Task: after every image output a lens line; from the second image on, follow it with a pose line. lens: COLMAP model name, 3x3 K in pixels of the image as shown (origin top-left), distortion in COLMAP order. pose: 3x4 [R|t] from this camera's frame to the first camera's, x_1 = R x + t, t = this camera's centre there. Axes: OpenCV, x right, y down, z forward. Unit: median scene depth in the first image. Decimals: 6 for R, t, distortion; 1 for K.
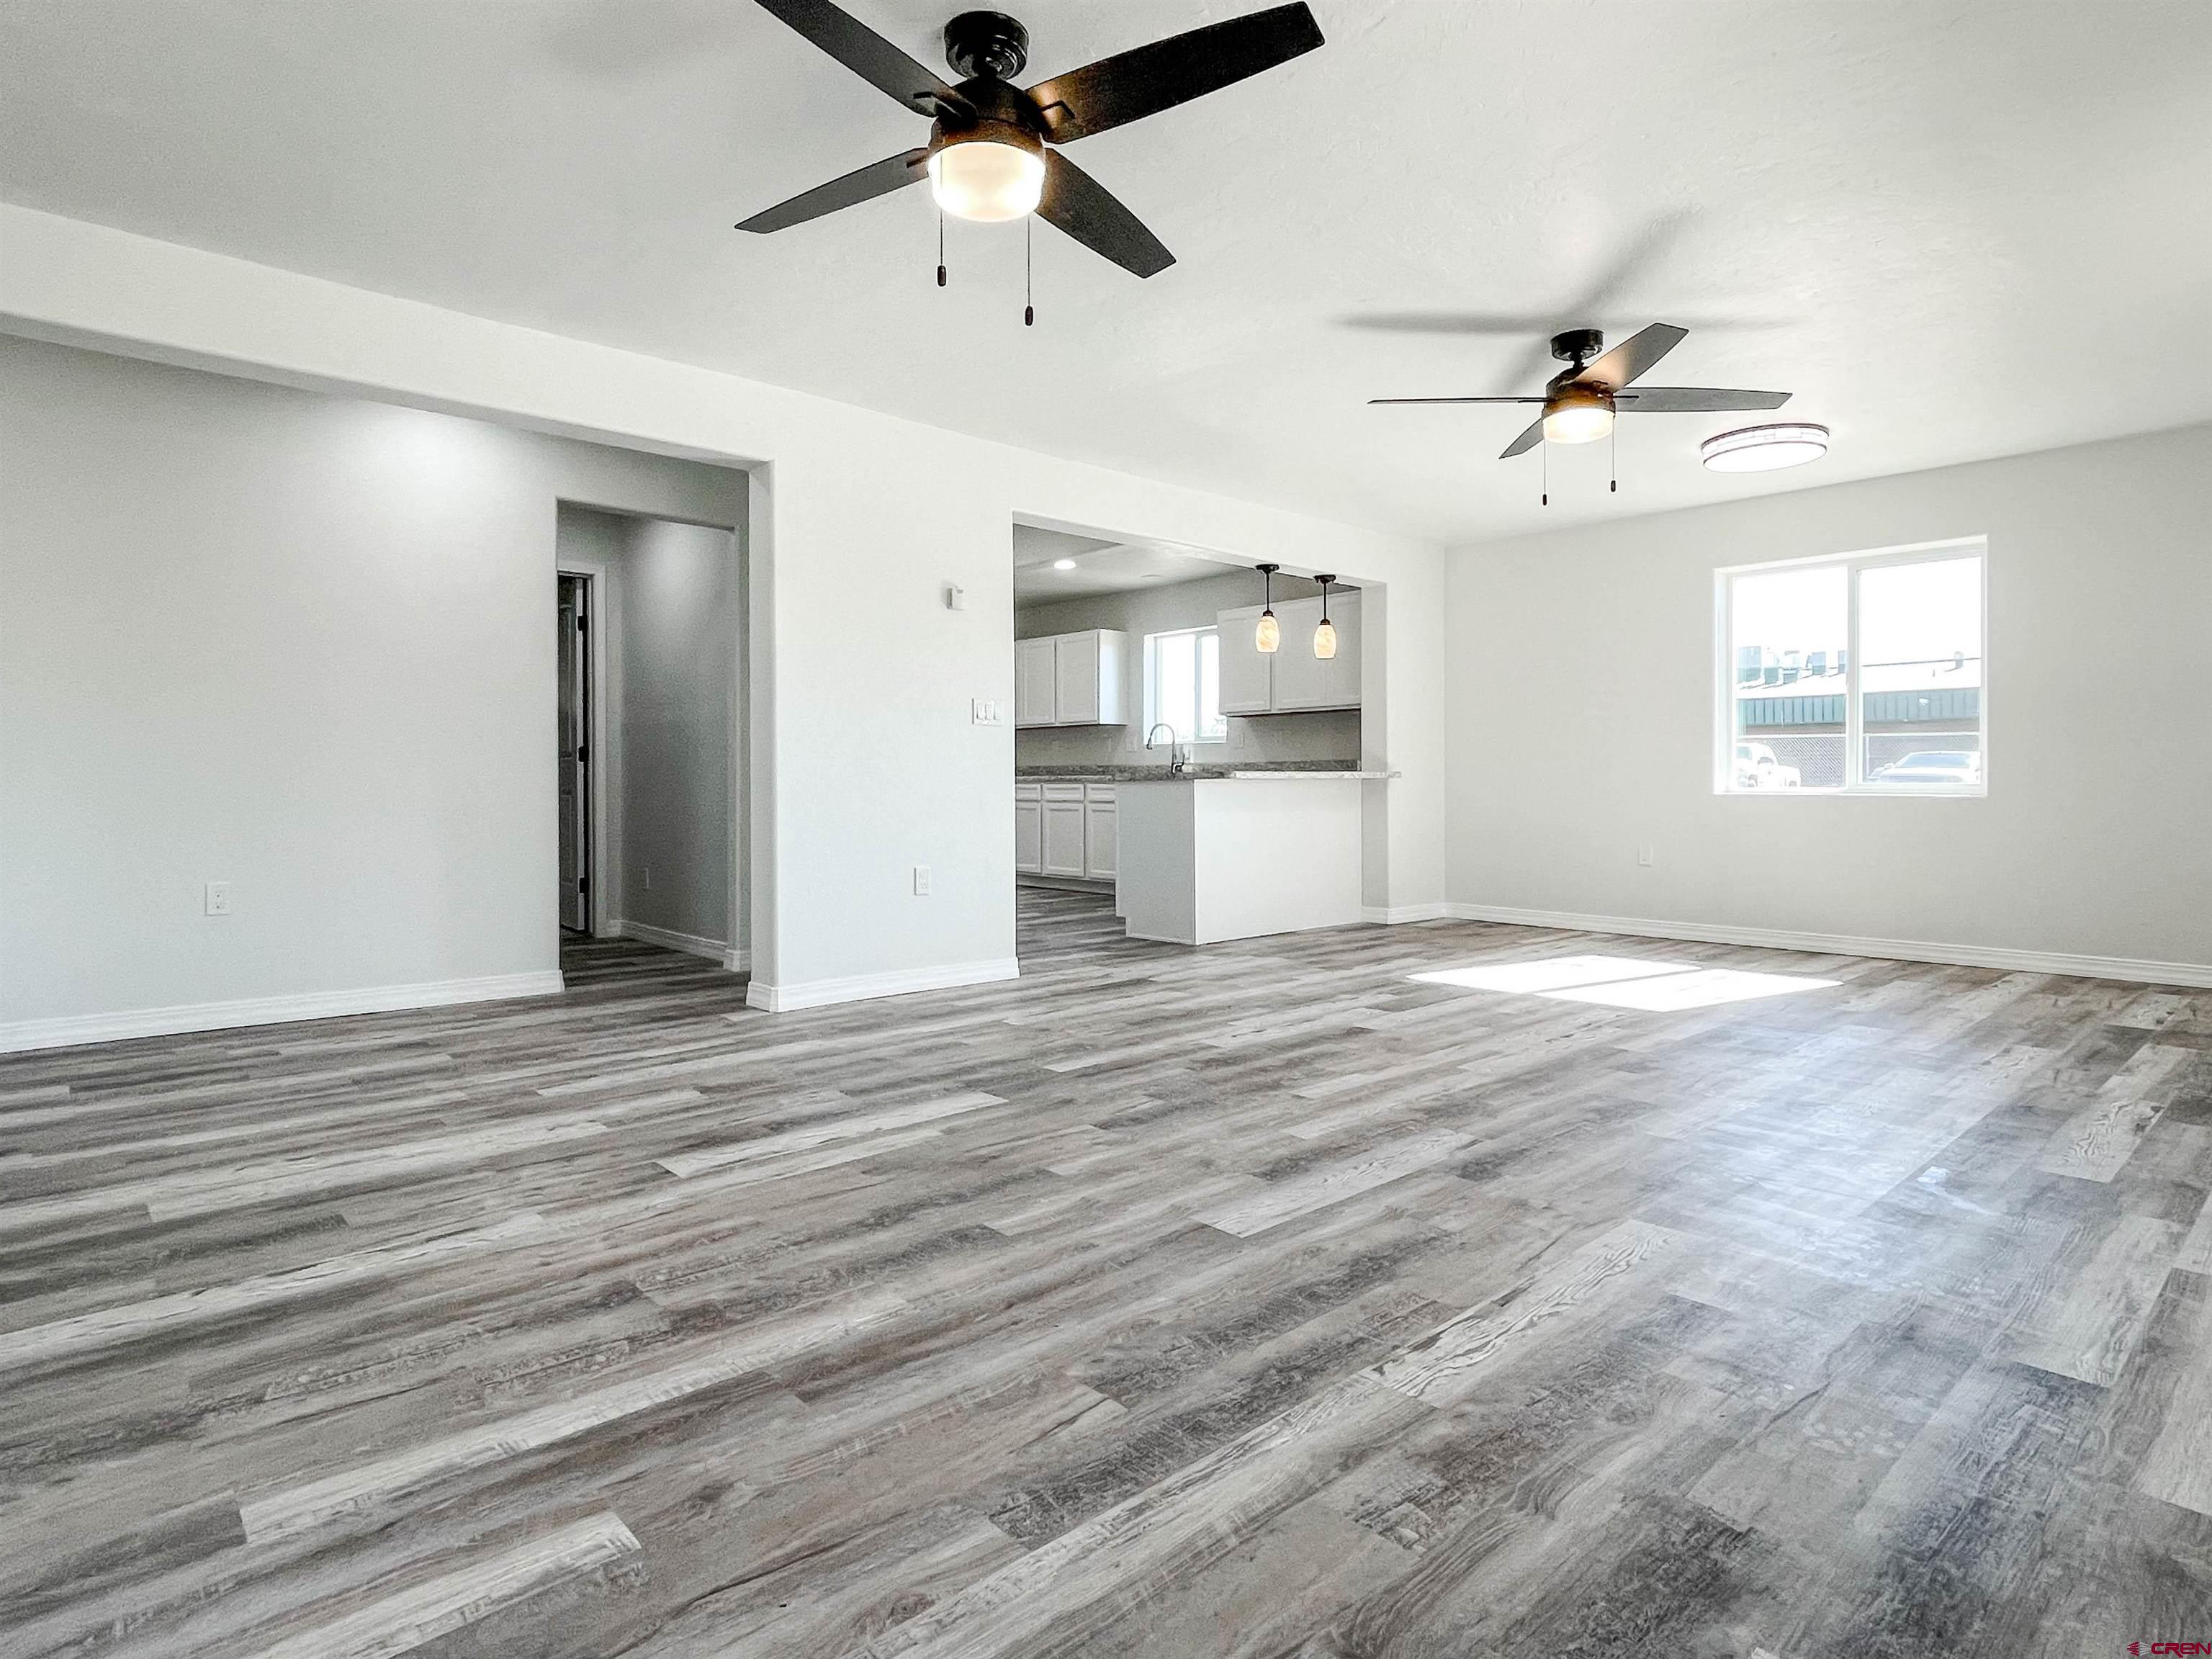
lens RADIAL K [[1208.1, 0, 1077.2], [0, 1208.1, 803.6], [0, 0, 1]] dist [-0.001512, -0.001191]
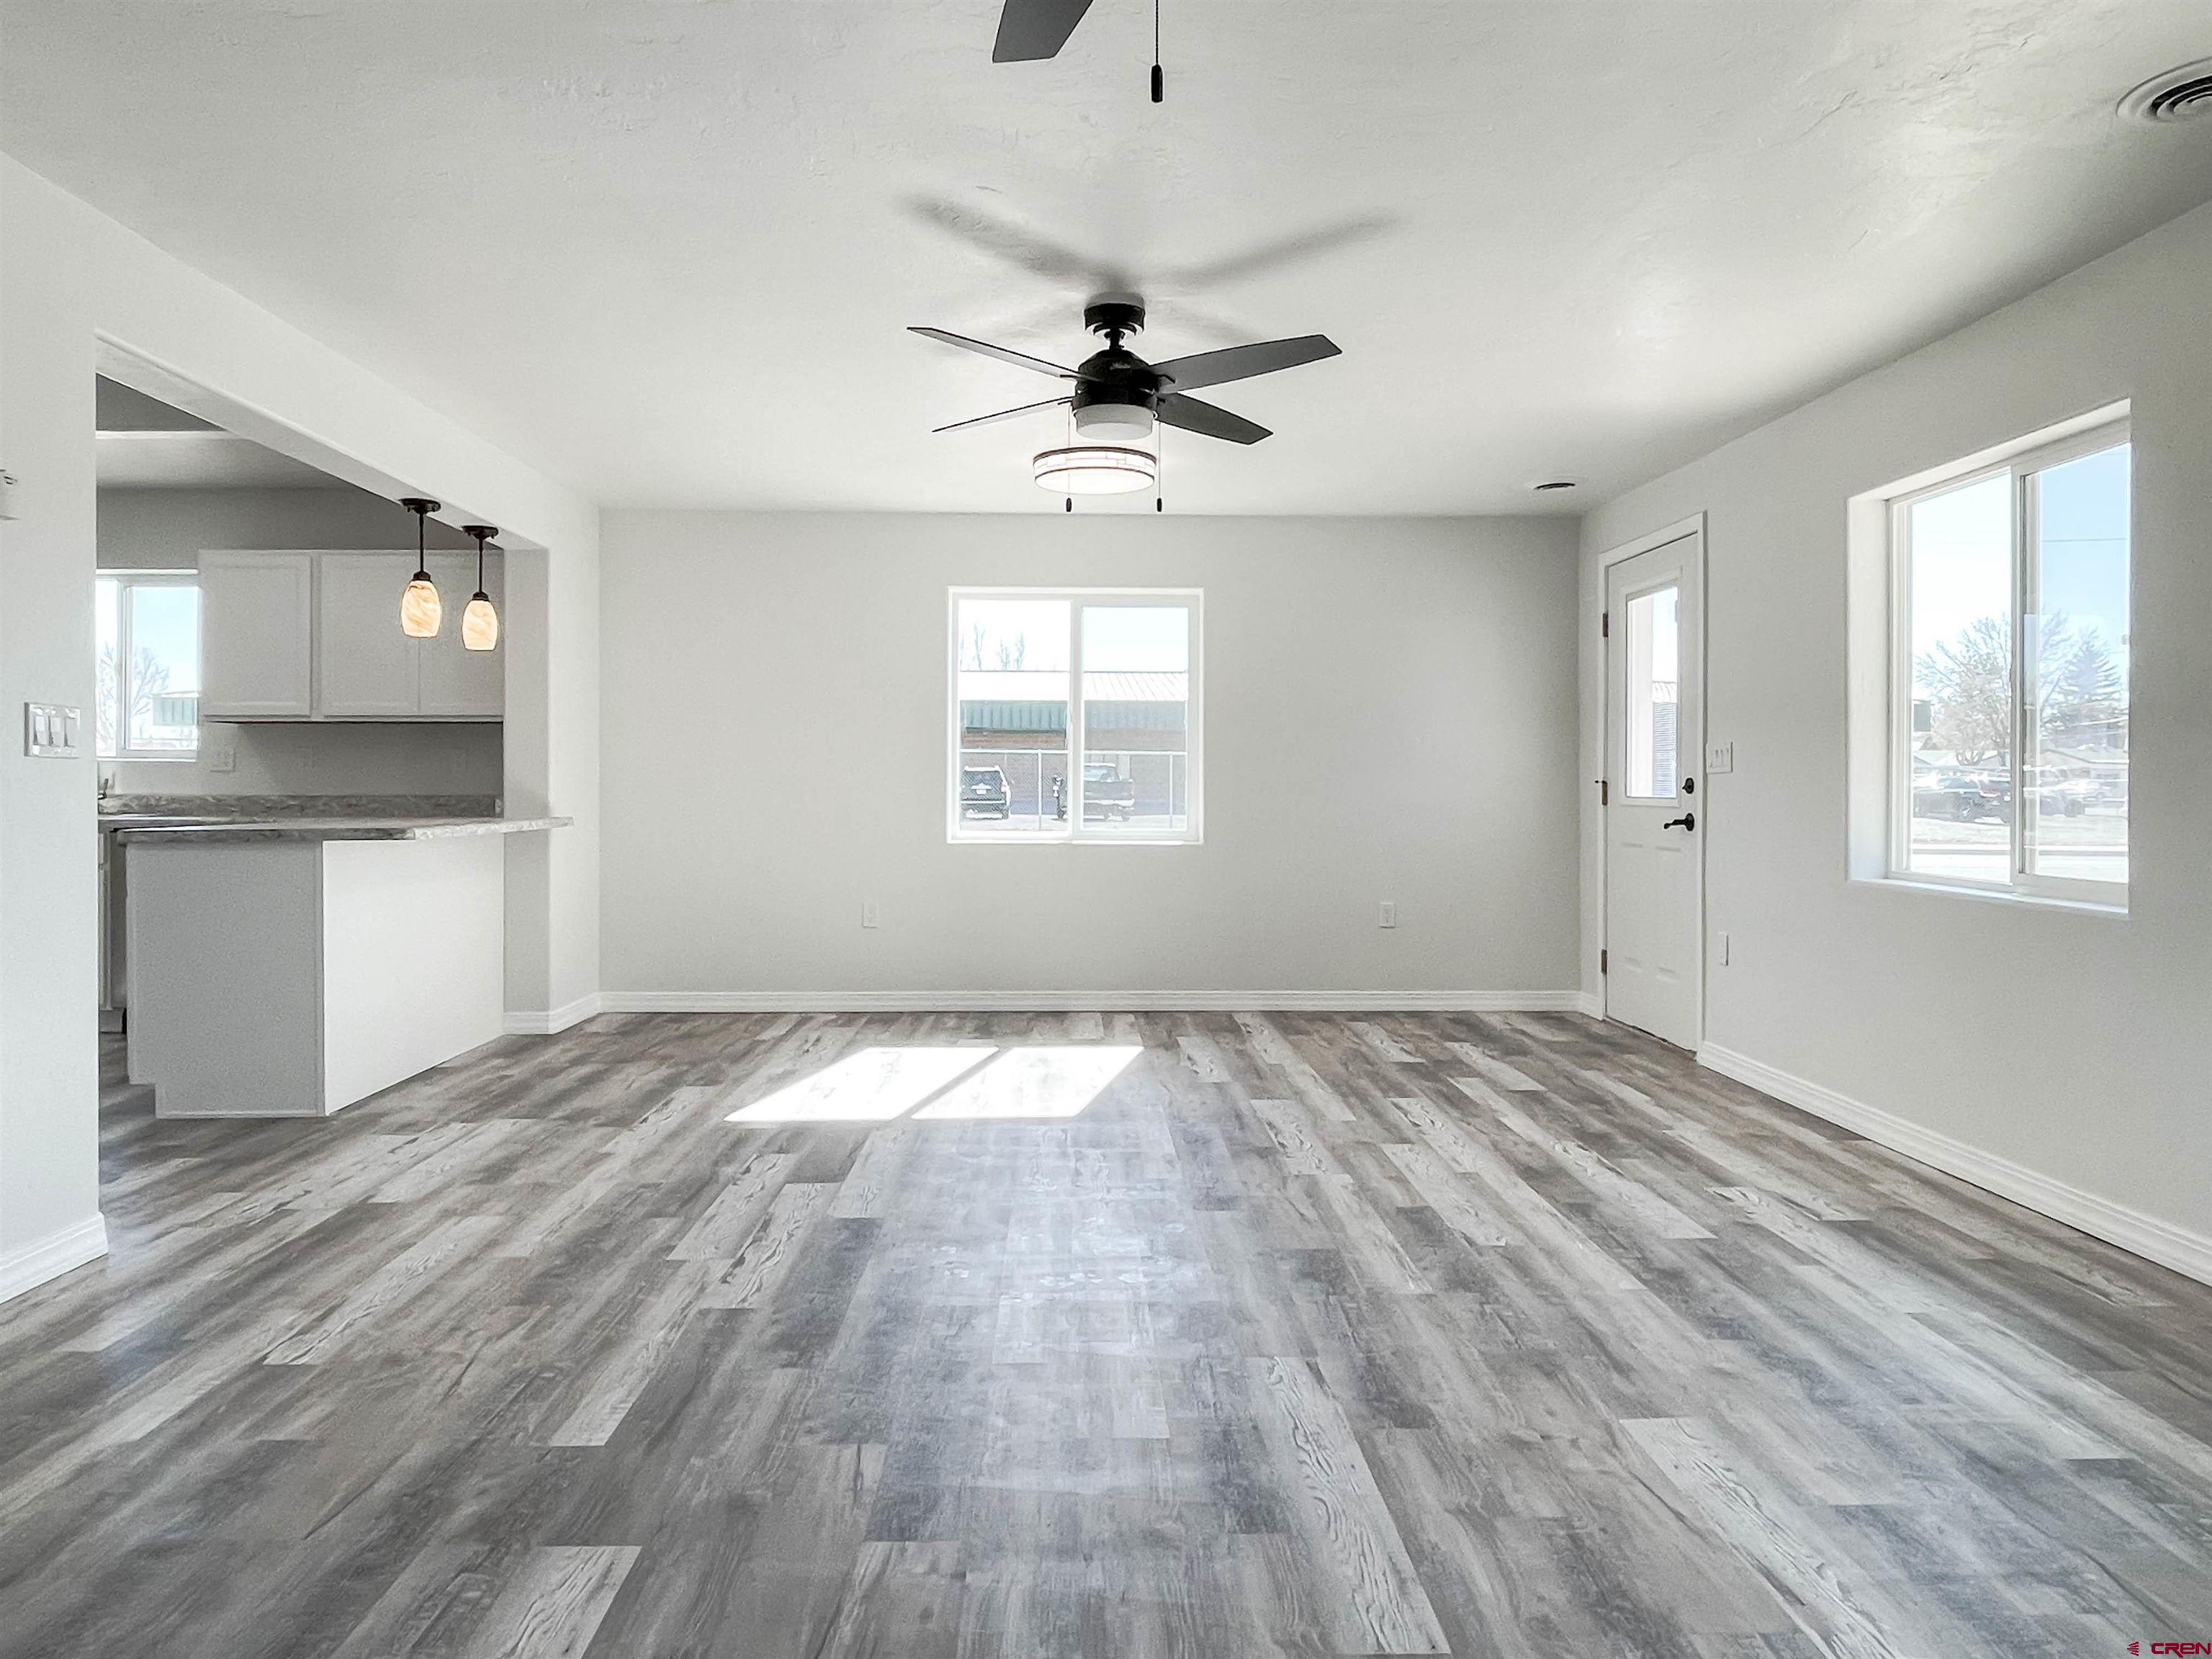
lens RADIAL K [[1449.7, 0, 1124.2], [0, 1449.7, 817.0], [0, 0, 1]] dist [0.014676, -0.027430]
pose [[0.635733, -0.012187, 0.771813, -0.482843], [0.008837, 0.999925, 0.008511, -0.081065], [-0.771859, 0.001410, 0.635792, 0.546301]]
